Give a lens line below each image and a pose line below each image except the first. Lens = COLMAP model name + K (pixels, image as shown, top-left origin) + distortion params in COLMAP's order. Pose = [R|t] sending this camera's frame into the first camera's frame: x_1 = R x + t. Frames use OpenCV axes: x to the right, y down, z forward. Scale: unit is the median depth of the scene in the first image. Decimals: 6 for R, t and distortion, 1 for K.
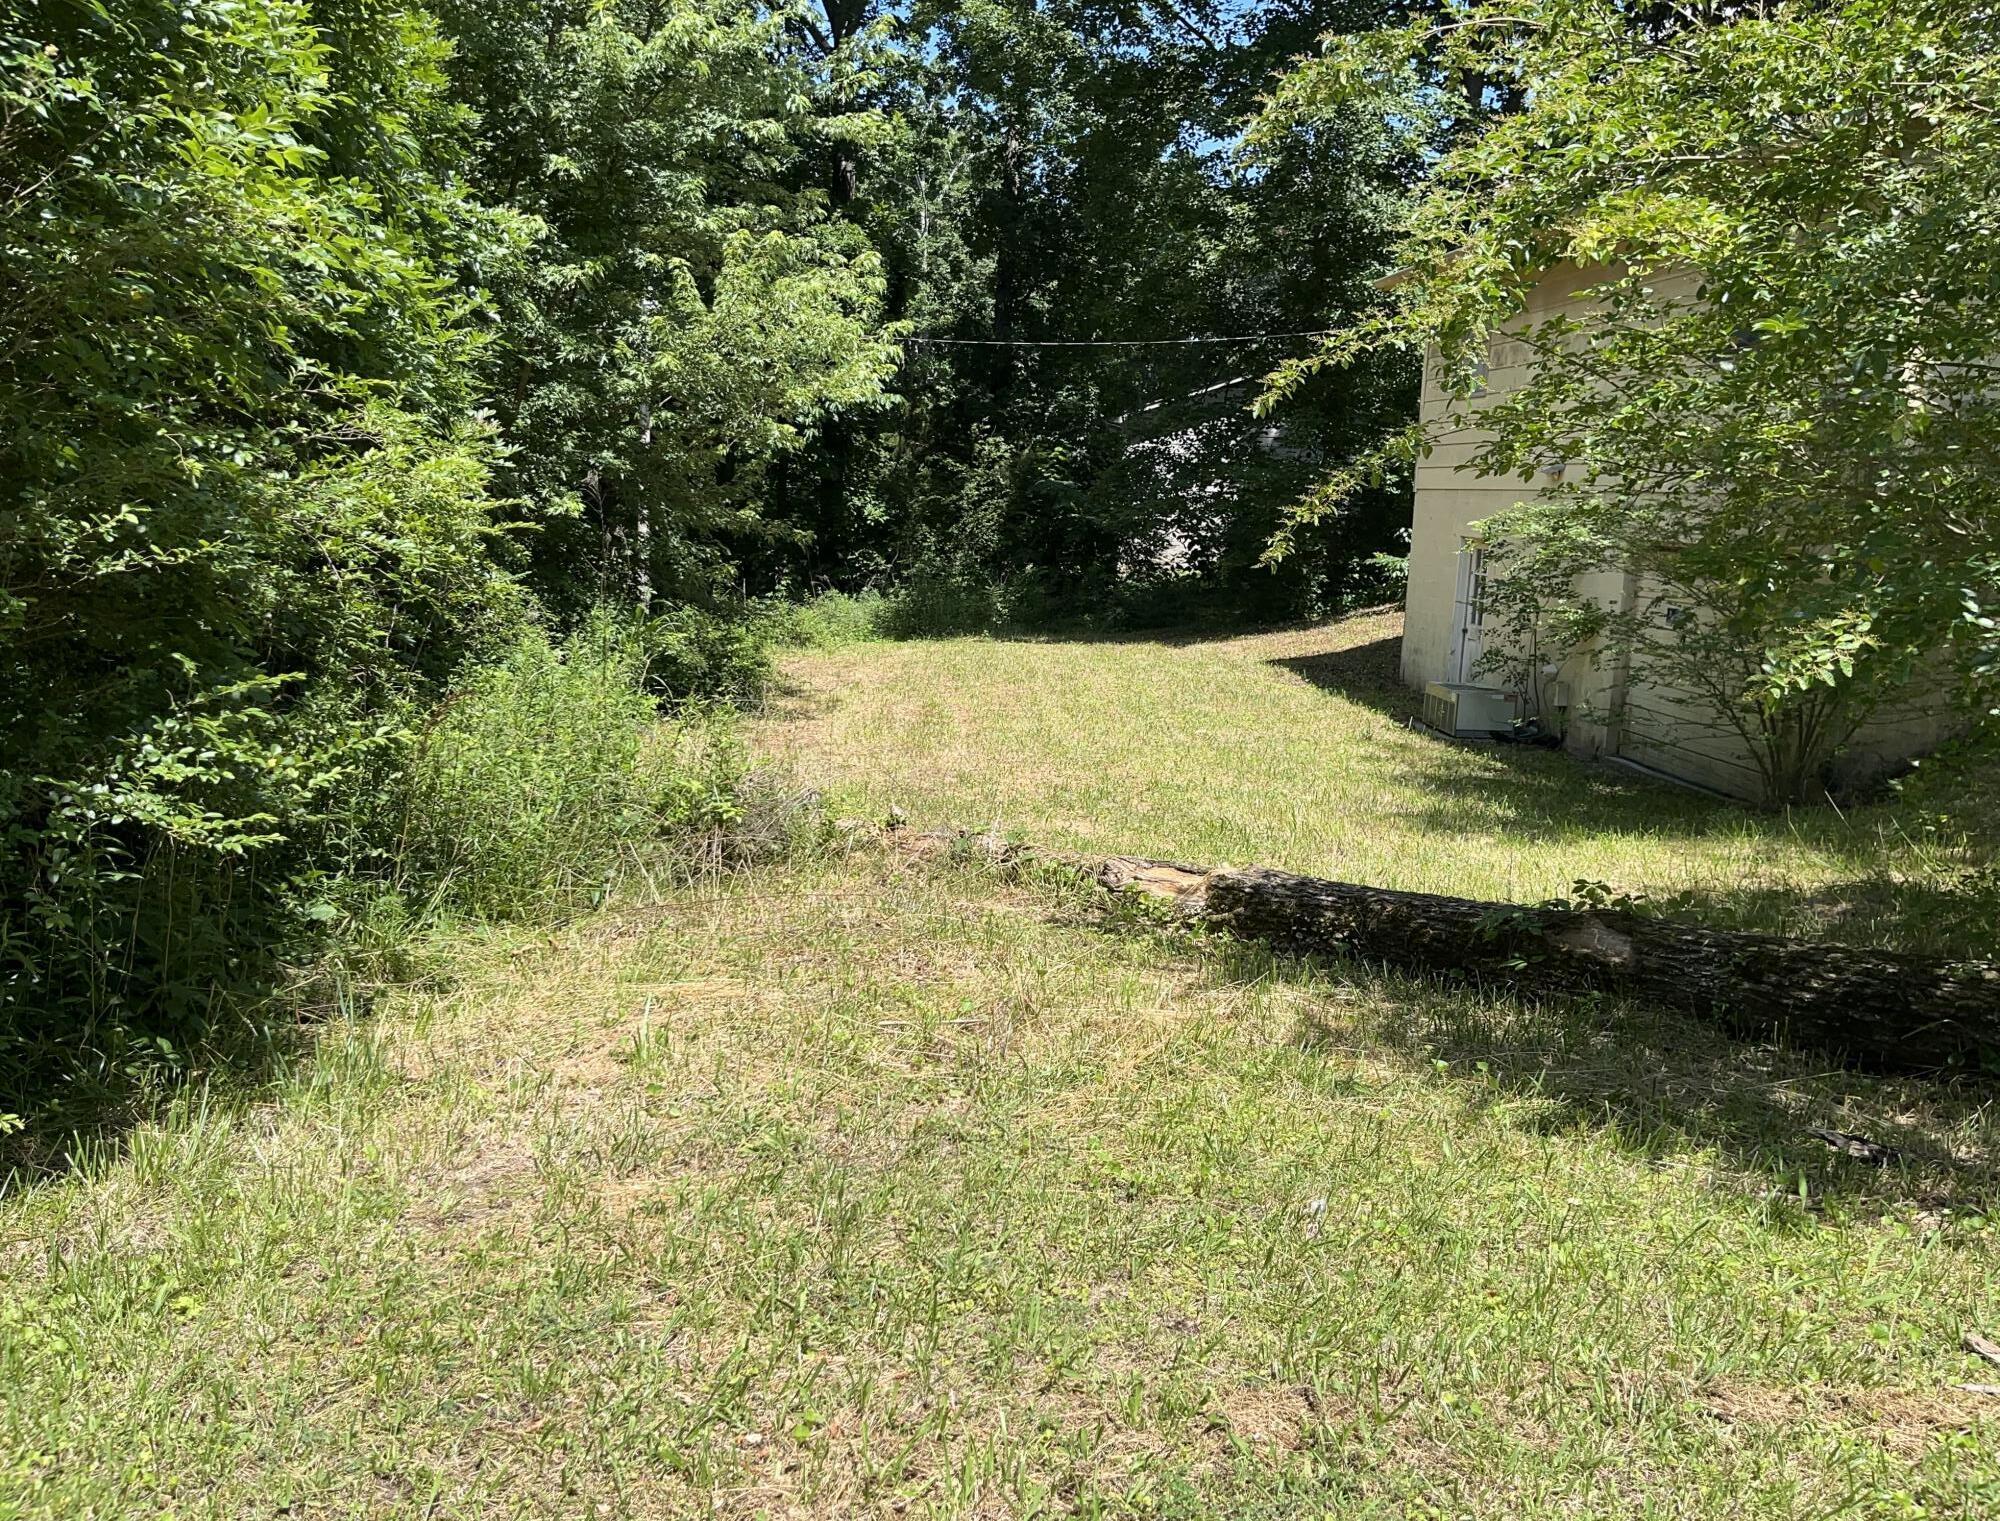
lens RADIAL K [[1565.4, 0, 997.6], [0, 1565.4, 760.3], [0, 0, 1]] dist [0.010256, 0.001031]
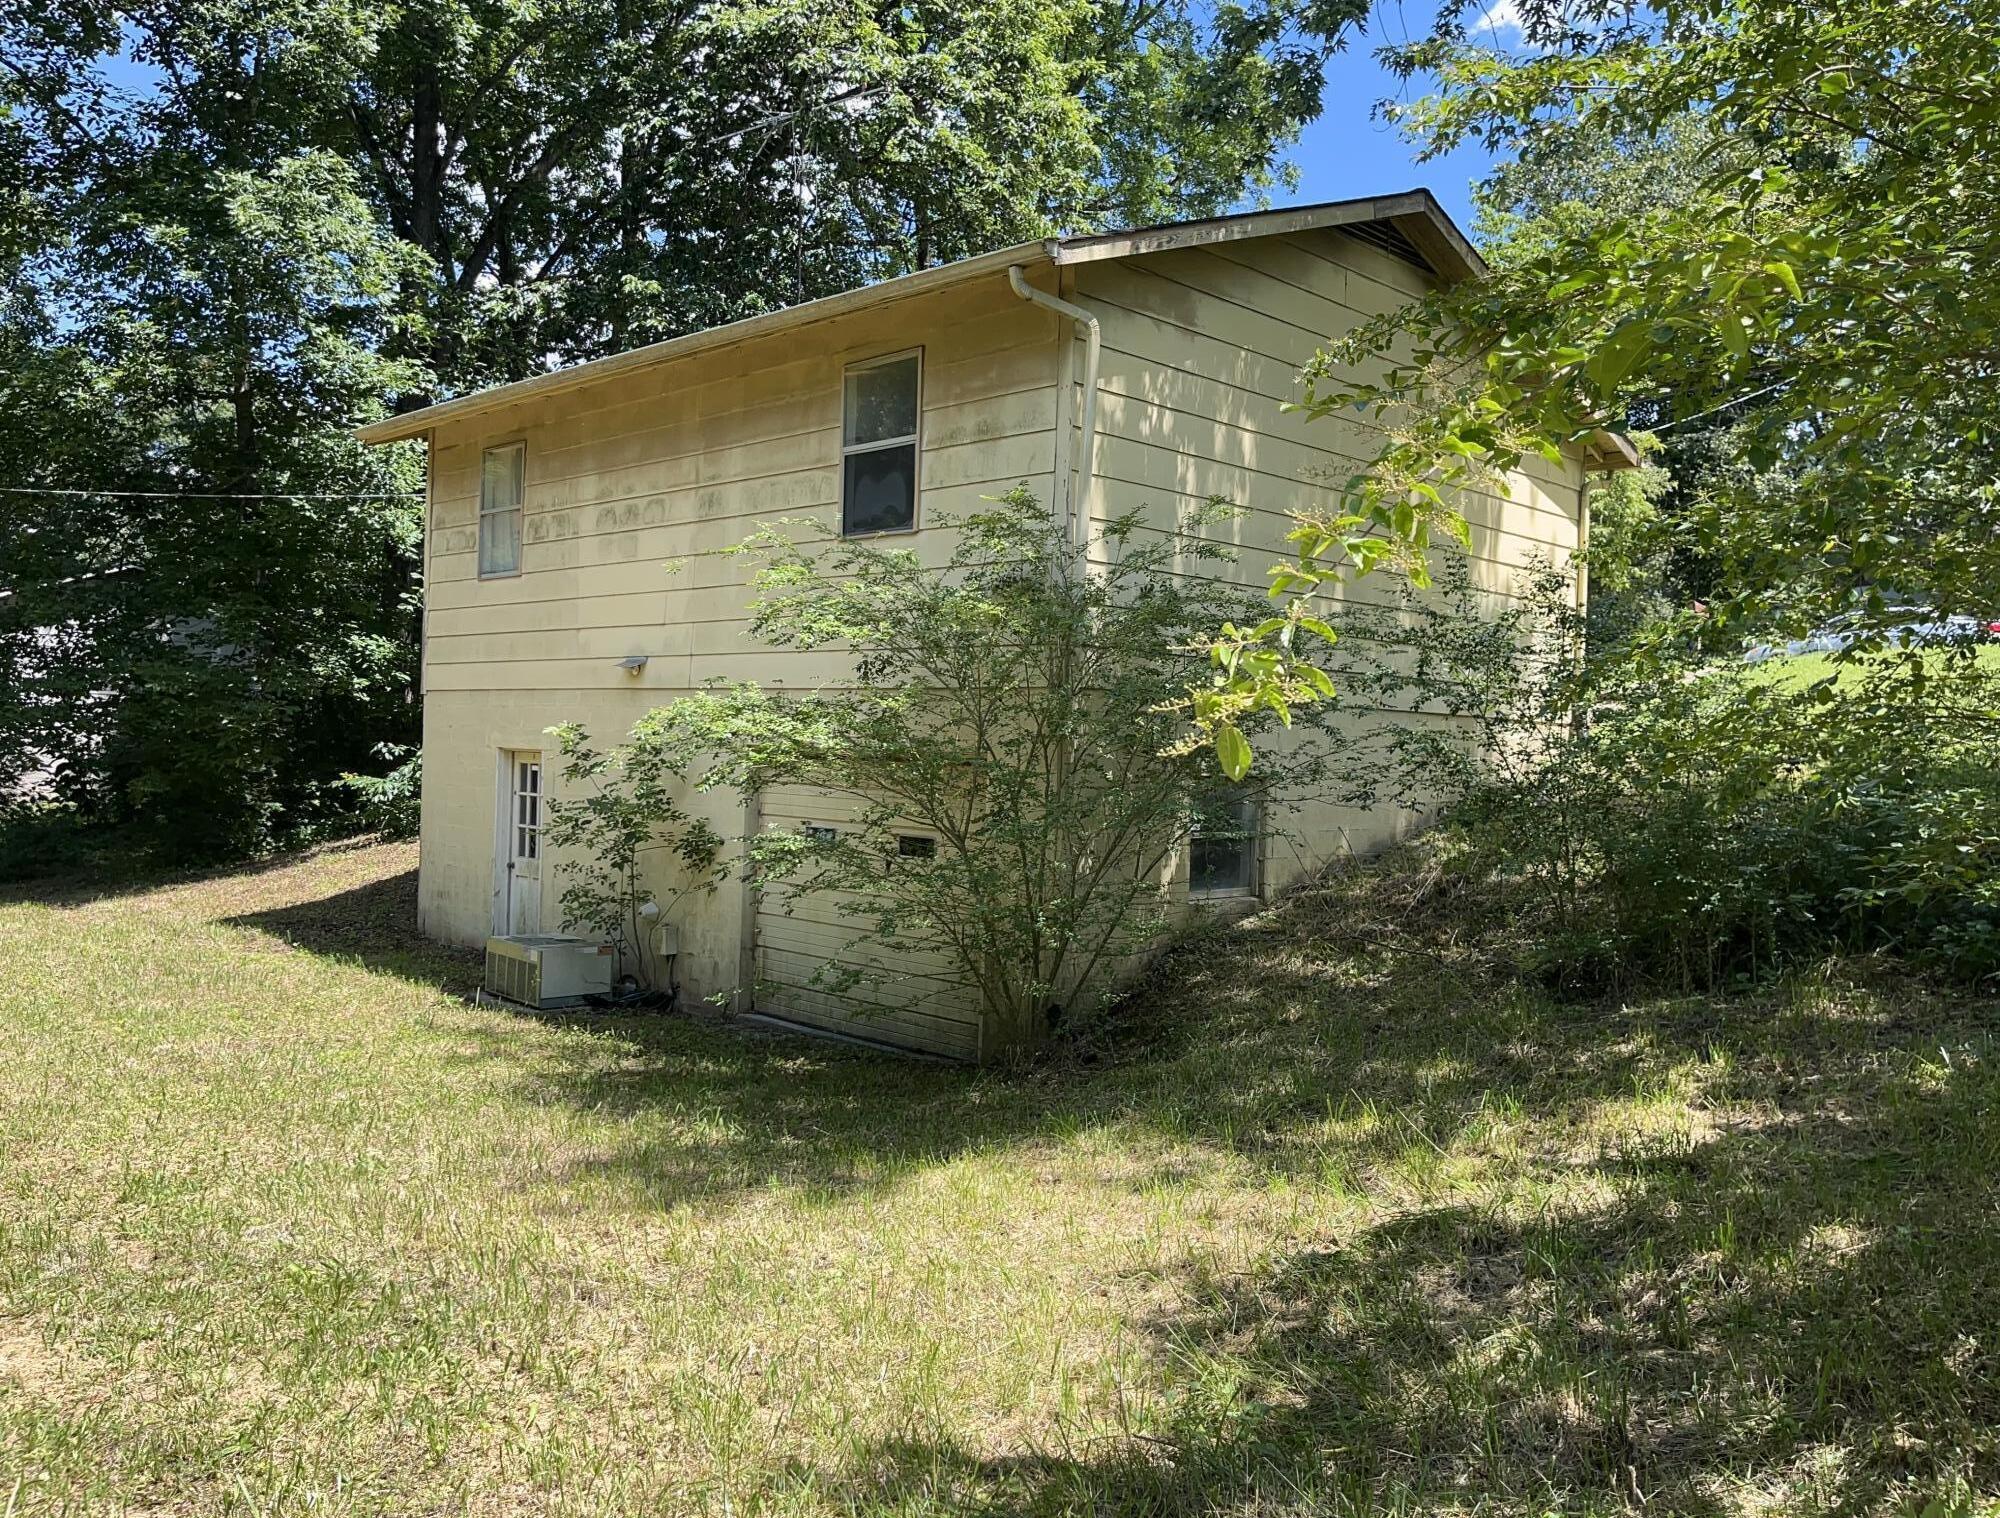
lens RADIAL K [[1565.4, 0, 1001.9], [0, 1565.4, 769.8], [0, 0, 1]] dist [0.010256, 0.001031]
pose [[0.776321, -0.016080, 0.630133, -0.005657], [0.101053, 0.989920, -0.099235, -0.021143], [-0.622185, 0.140715, 0.770120, 0.179739]]
